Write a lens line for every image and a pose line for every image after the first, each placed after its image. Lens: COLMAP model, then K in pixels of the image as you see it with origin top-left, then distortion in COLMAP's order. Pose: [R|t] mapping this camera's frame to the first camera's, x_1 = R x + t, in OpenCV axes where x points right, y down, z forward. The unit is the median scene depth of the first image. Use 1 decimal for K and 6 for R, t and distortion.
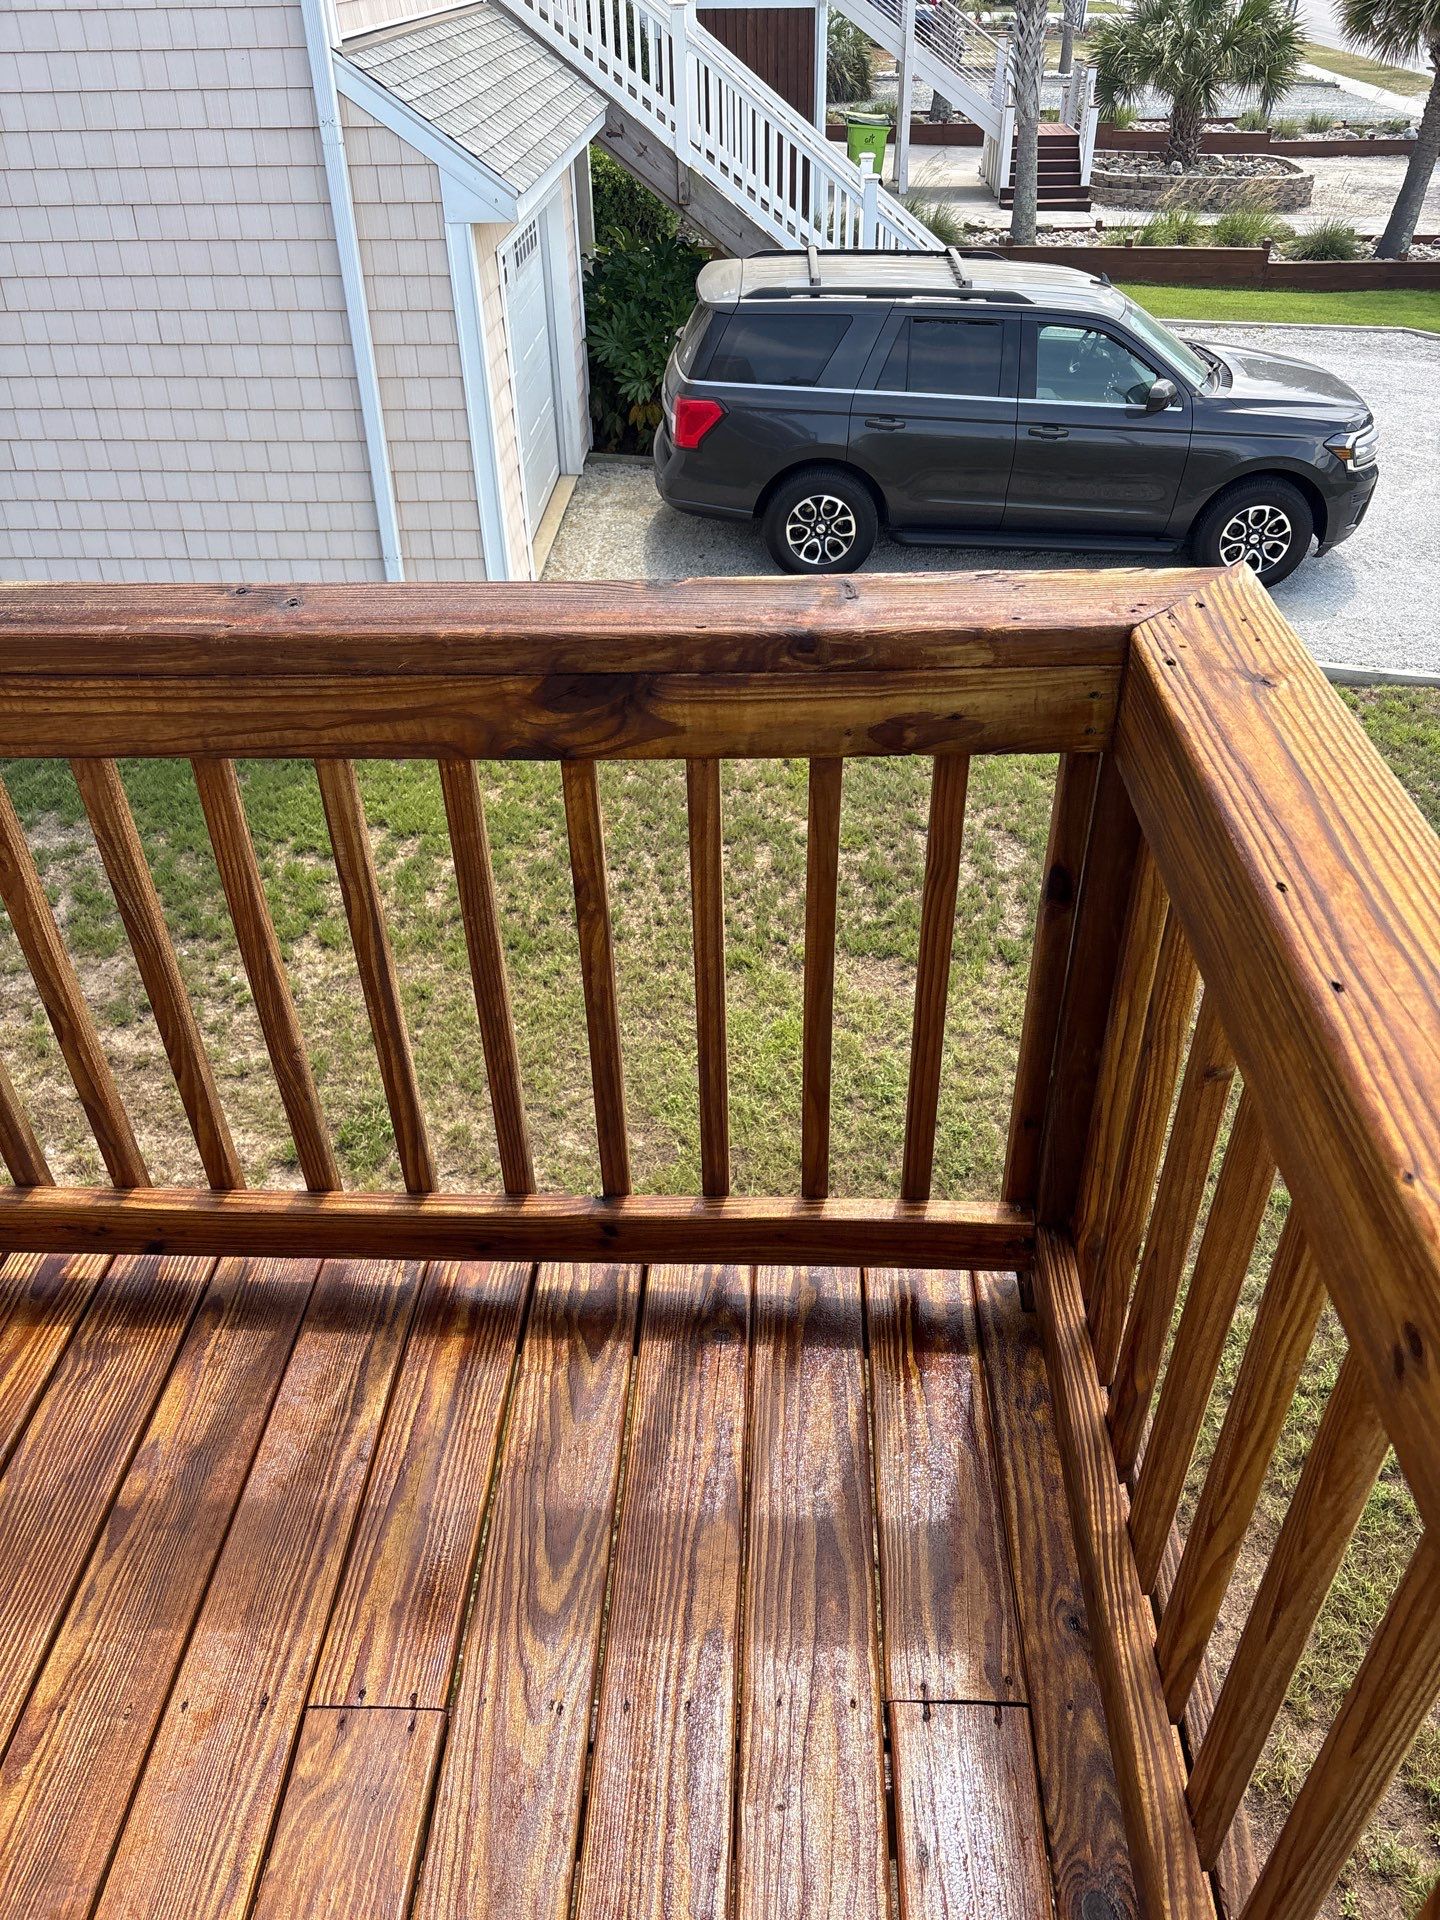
lens RADIAL K [[1445.8, 0, 720.0], [0, 1445.8, 960.0], [0, 0, 1]] dist [0.004503, -0.004723]
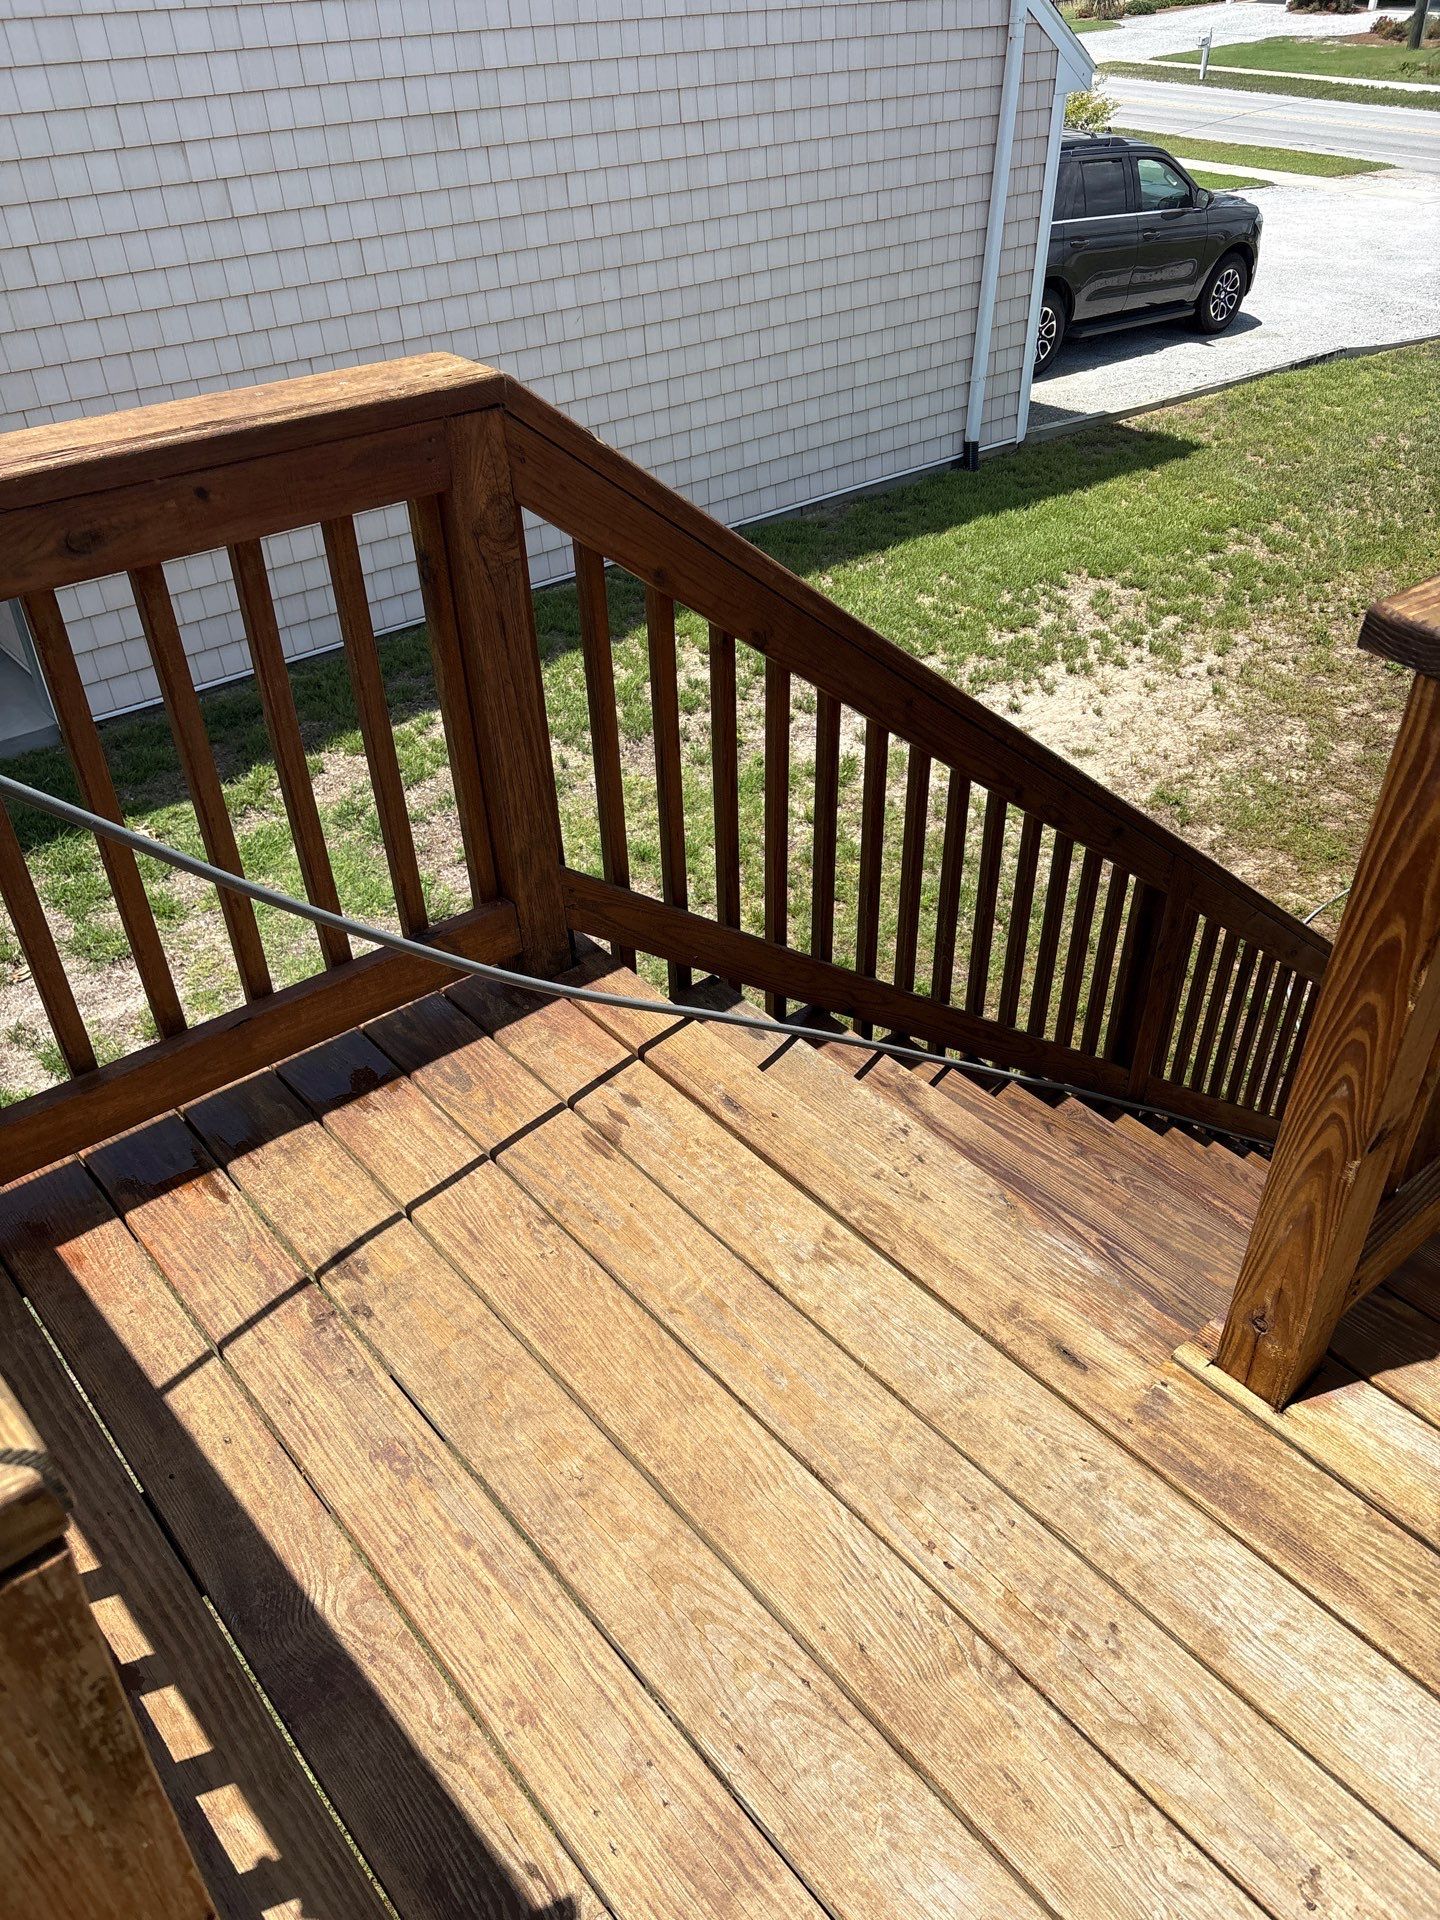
lens RADIAL K [[1445.8, 0, 720.0], [0, 1445.8, 960.0], [0, 0, 1]] dist [0.004503, -0.004723]
pose [[0.741590, -0.395776, 0.541670, -1.293249], [0.393517, 0.910565, 0.126556, -0.067158], [-0.543313, 0.119303, 0.831010, 0.139357]]
